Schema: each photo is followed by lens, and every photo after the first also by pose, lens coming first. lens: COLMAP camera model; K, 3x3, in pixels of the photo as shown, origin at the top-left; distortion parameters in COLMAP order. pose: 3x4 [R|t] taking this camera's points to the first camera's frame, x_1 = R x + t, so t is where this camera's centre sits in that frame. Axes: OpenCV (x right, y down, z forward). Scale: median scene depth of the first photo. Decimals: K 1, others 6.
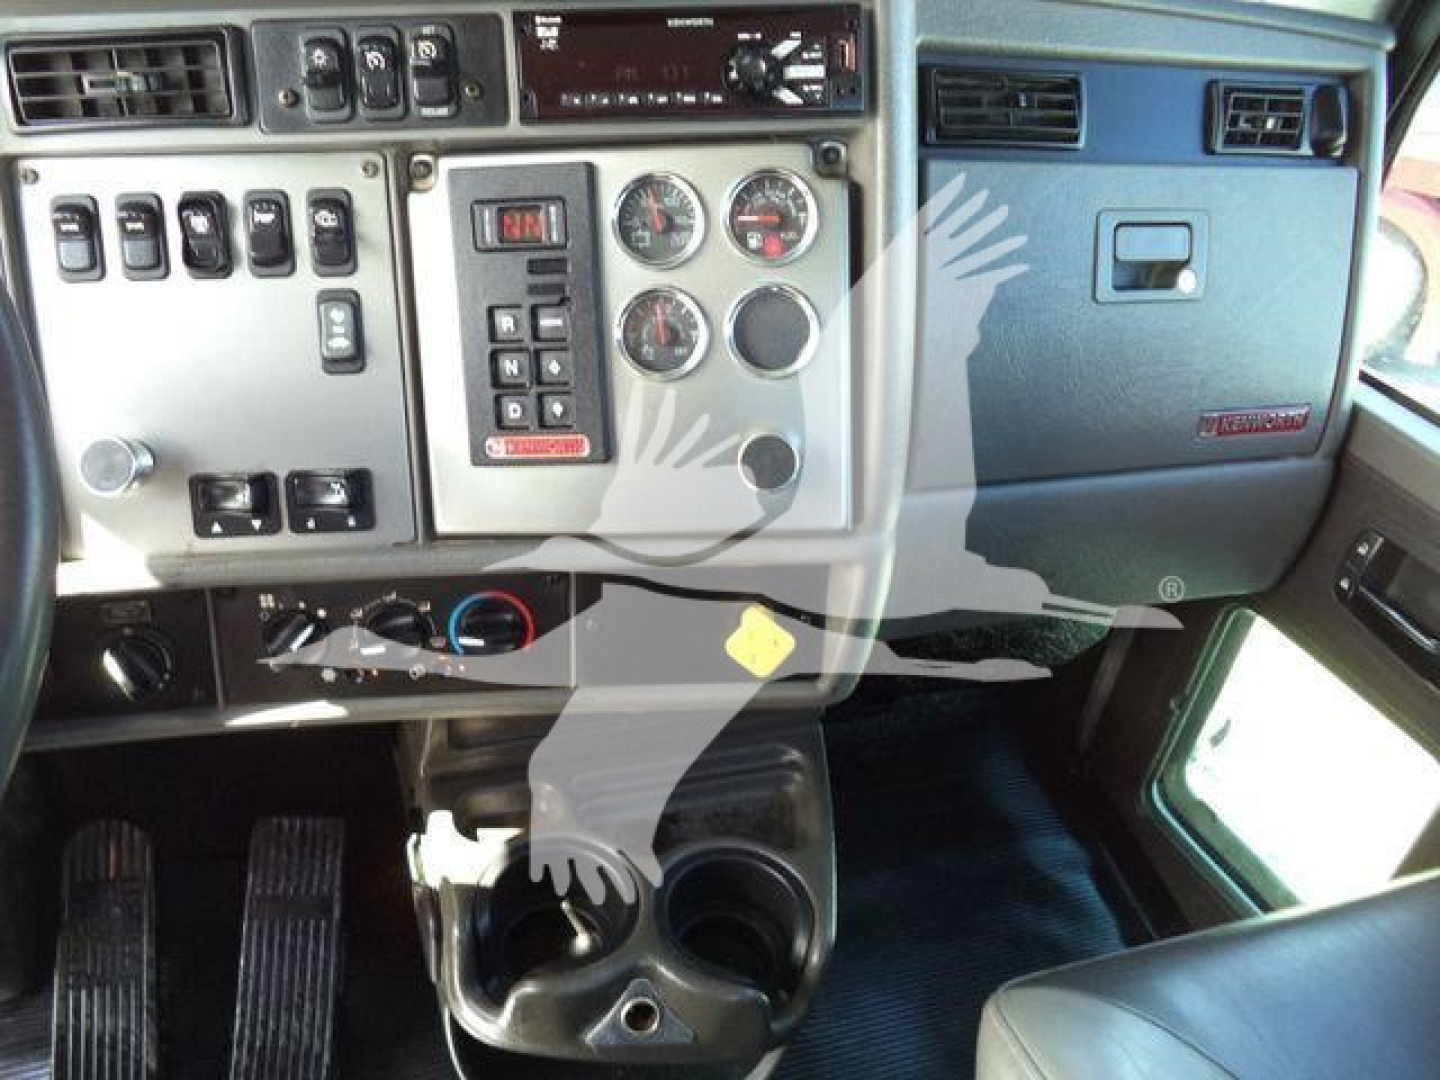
lens RADIAL K [[1176.0, 0, 720.0], [0, 1176.0, 540.0], [0, 0, 1]] dist [-0.014994, -0.010061]
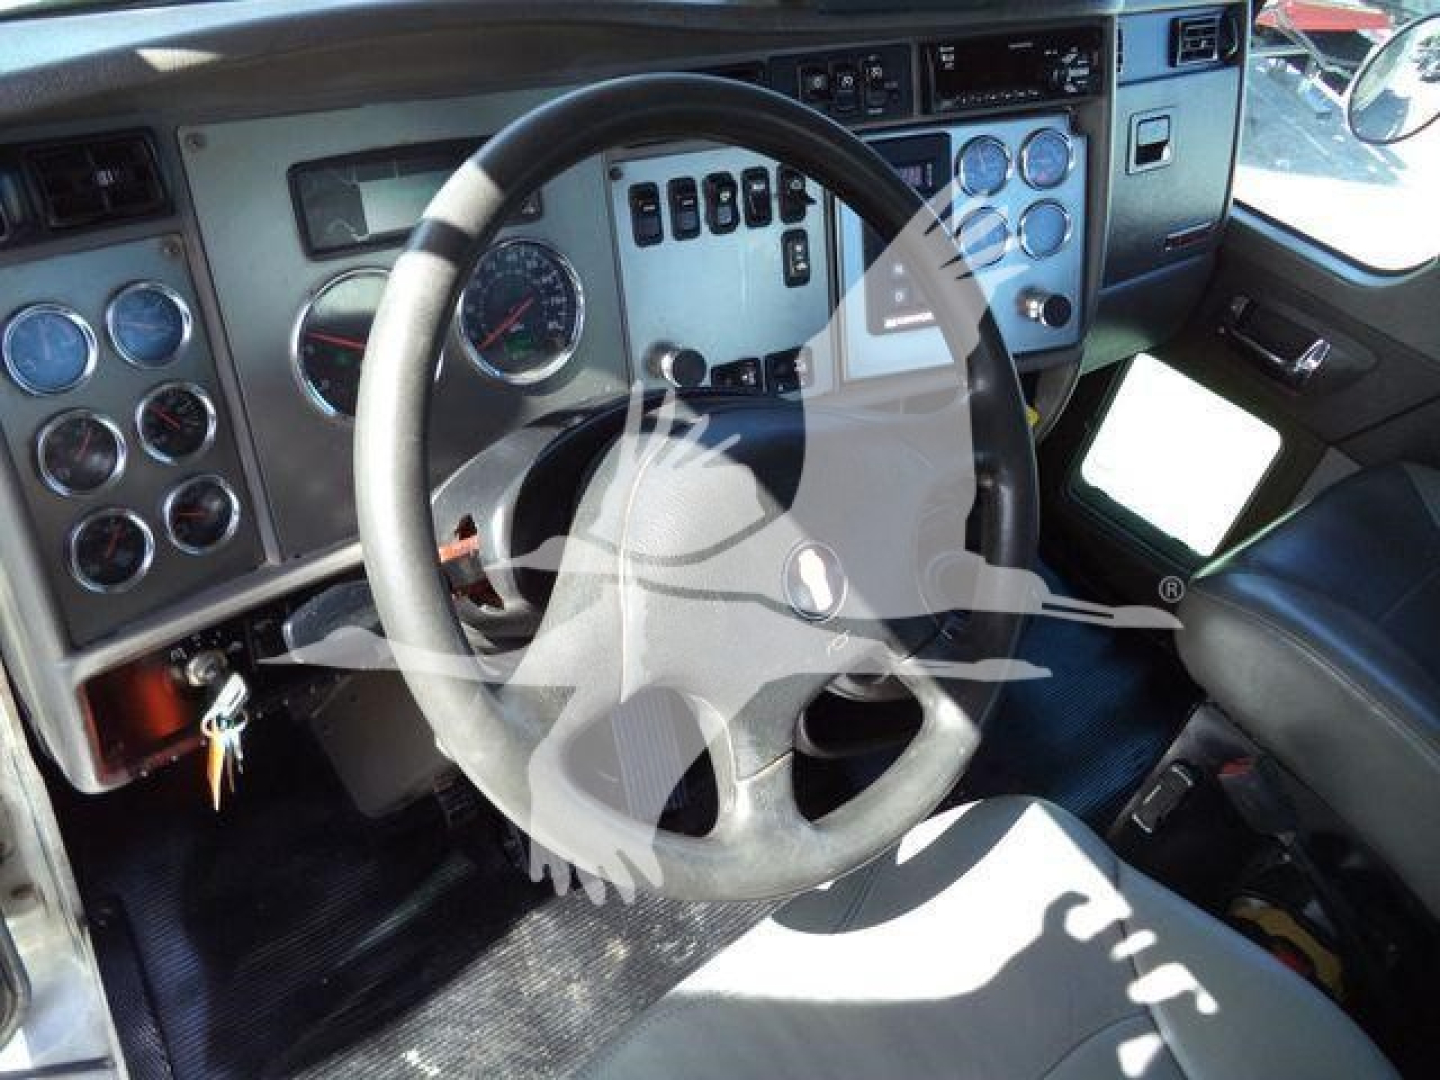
lens RADIAL K [[1206.8, 0, 720.0], [0, 1206.8, 540.0], [0, 0, 1]] dist [0.005206, 0.002726]
pose [[0.922754, -0.192691, 0.333758, -1.012604], [0.129704, 0.970785, 0.201873, -0.153368], [-0.362907, -0.142990, 0.920789, -0.453747]]
